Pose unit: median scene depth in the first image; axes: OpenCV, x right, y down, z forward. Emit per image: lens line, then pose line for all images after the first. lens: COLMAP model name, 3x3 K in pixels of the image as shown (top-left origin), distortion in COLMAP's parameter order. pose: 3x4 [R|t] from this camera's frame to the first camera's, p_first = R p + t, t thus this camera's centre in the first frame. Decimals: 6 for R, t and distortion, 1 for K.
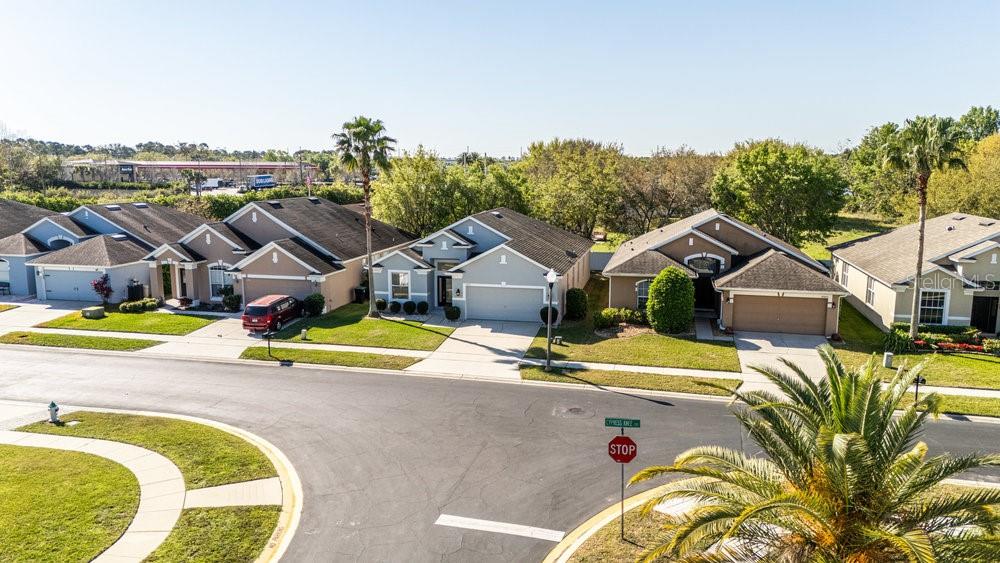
lens RADIAL K [[733.3, 0, 500.0], [0, 733.3, 281.5], [0, 0, 1]] dist [0.032547, -0.006771]
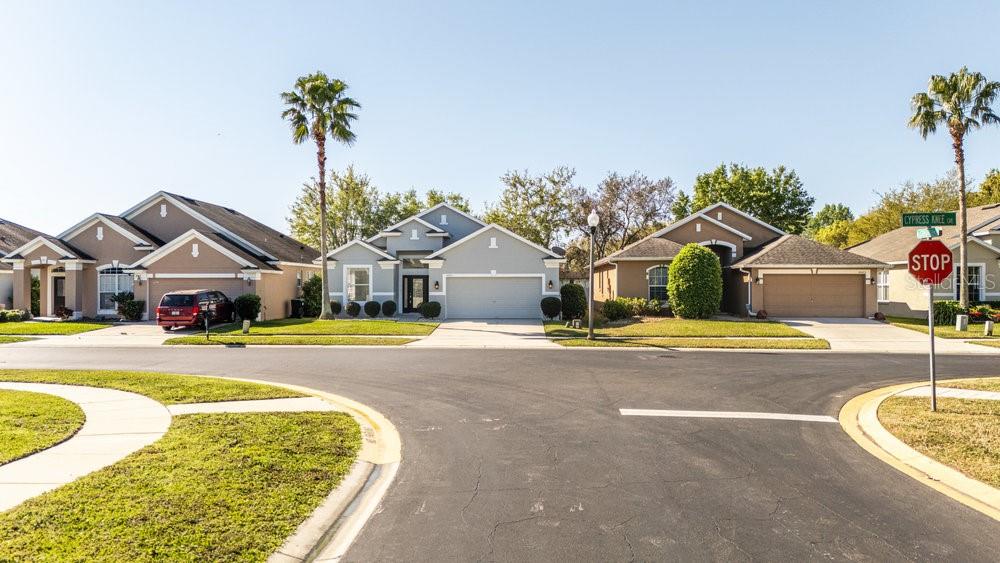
lens RADIAL K [[733.3, 0, 500.0], [0, 733.3, 281.5], [0, 0, 1]] dist [0.032547, -0.006771]
pose [[0.982776, -0.000650, 0.184798, -0.138180], [0.031321, 0.986112, -0.163100, 0.145903], [-0.182126, 0.166079, 0.969148, 0.192884]]
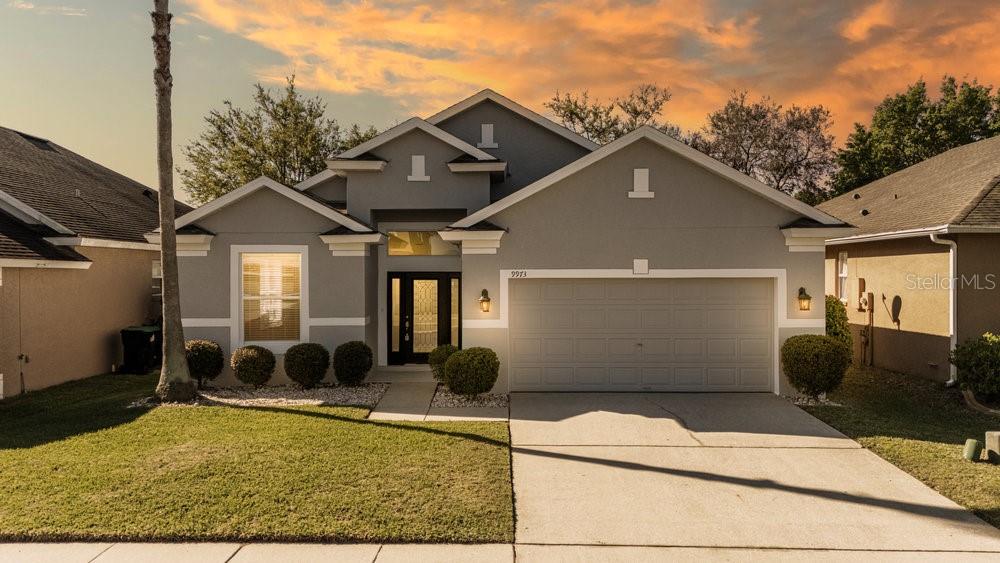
lens RADIAL K [[733.3, 0, 500.0], [0, 733.3, 281.5], [0, 0, 1]] dist [0.032547, -0.006771]
pose [[0.975780, -0.005215, 0.218691, -0.114971], [0.038125, 0.988470, -0.146538, 0.050404], [-0.215405, 0.151326, 0.964729, 0.709474]]
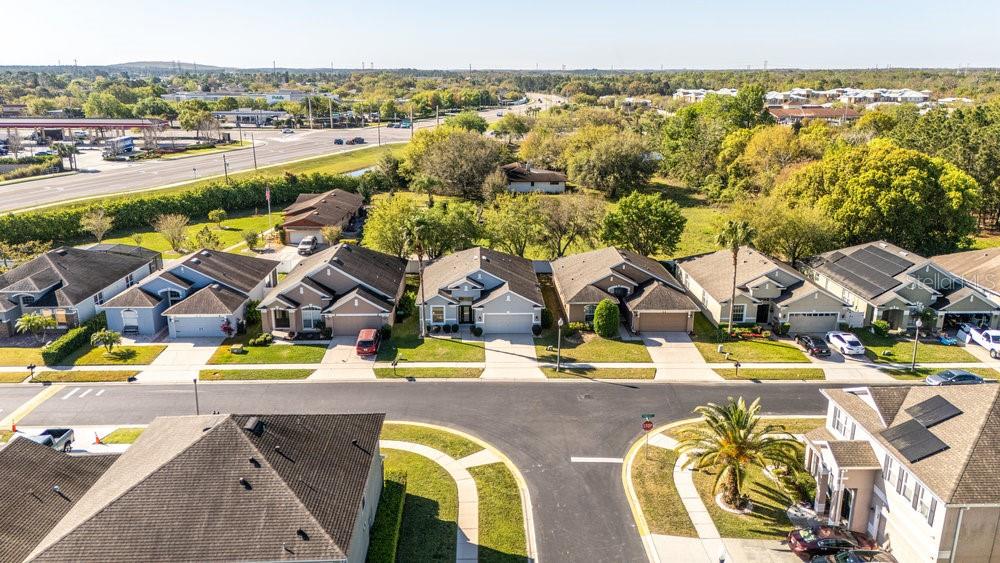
lens RADIAL K [[740.7, 0, 494.8], [0, 740.7, 265.6], [0, 0, 1]] dist [0.057564, -0.001008]
pose [[0.967895, -0.064053, 0.243056, -0.417968], [0.039197, 0.993619, 0.105761, -0.275895], [-0.248279, -0.092838, 0.964229, -0.591061]]
